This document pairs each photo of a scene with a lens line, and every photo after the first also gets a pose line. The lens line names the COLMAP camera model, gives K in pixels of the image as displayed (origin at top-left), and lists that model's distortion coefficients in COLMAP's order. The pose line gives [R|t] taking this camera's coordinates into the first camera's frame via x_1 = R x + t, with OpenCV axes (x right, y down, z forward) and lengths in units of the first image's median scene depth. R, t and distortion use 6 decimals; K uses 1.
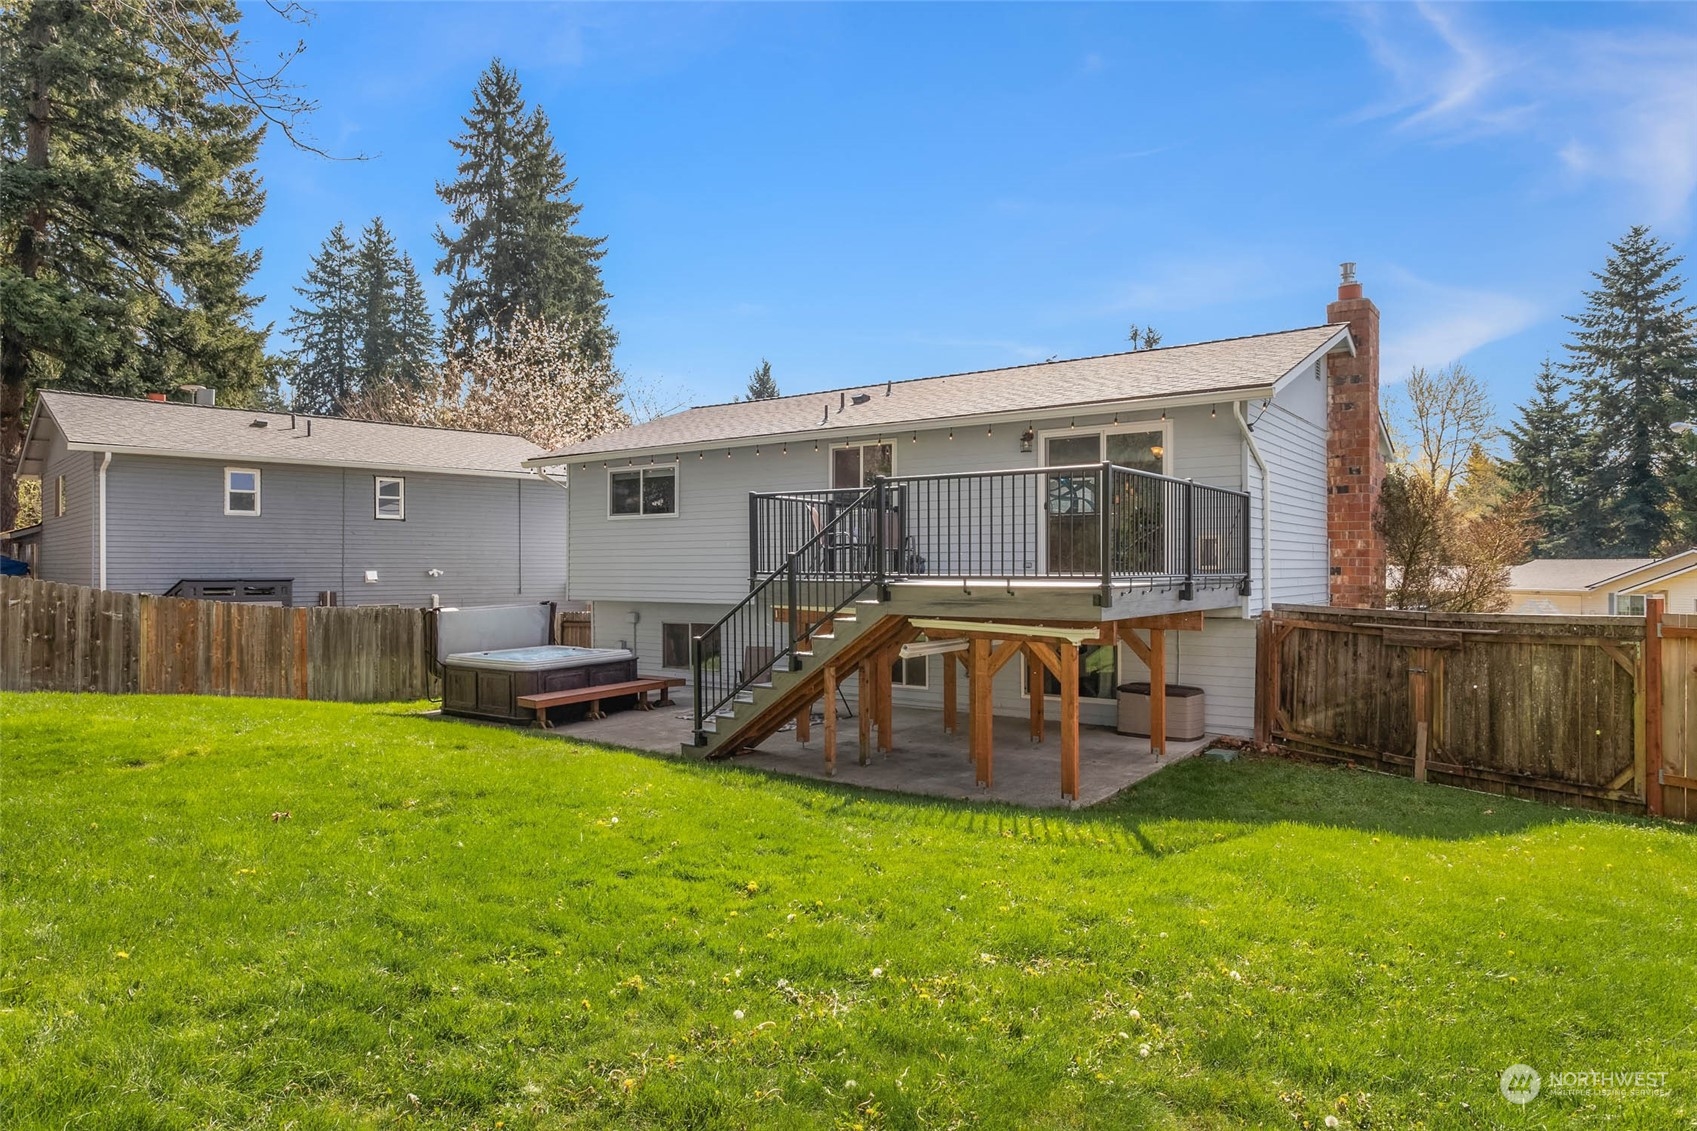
lens RADIAL K [[1011.8, 0, 851.9], [0, 1011.8, 565.8], [0, 0, 1]] dist [-0.004294, -0.000481]
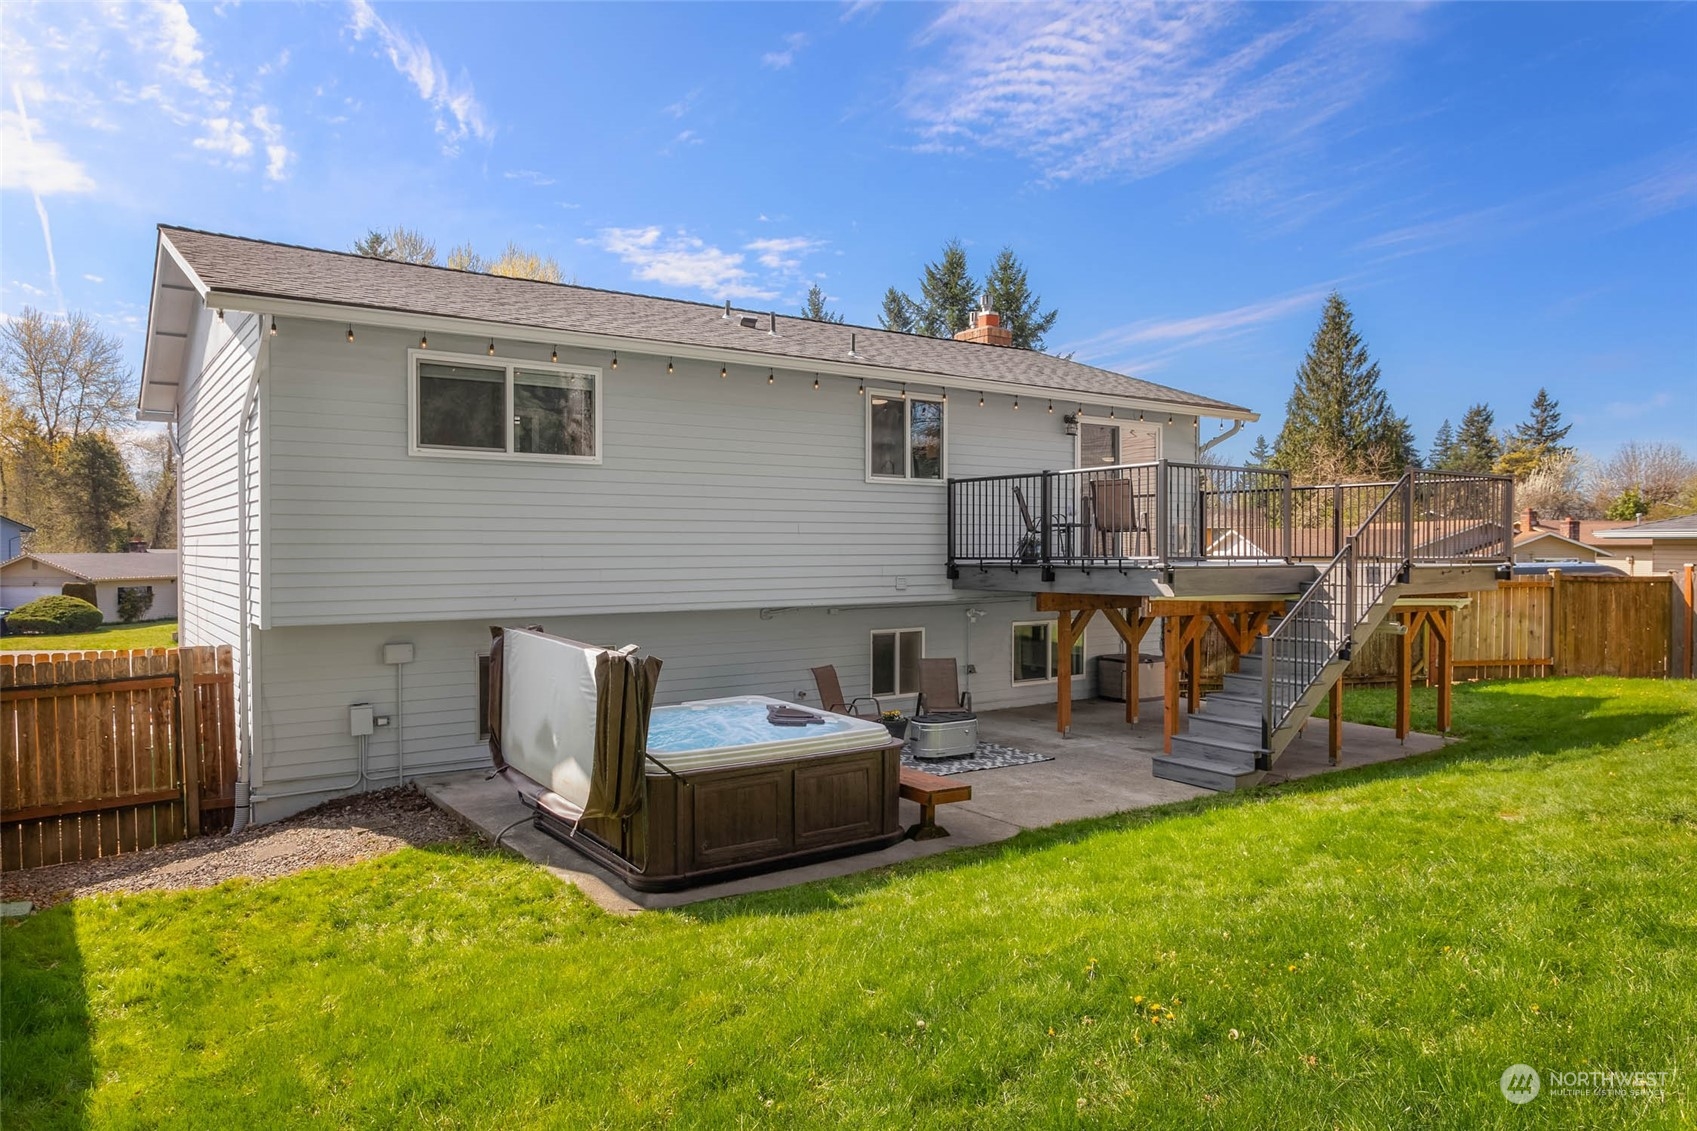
lens RADIAL K [[1103.4, 0, 837.9], [0, 1103.4, 563.4], [0, 0, 1]] dist [-0.008548, -0.002160]
pose [[0.323228, -0.012359, 0.946240, -0.802606], [0.000396, 0.999916, 0.012925, -0.000541], [-0.946321, -0.003803, 0.323206, 0.753883]]
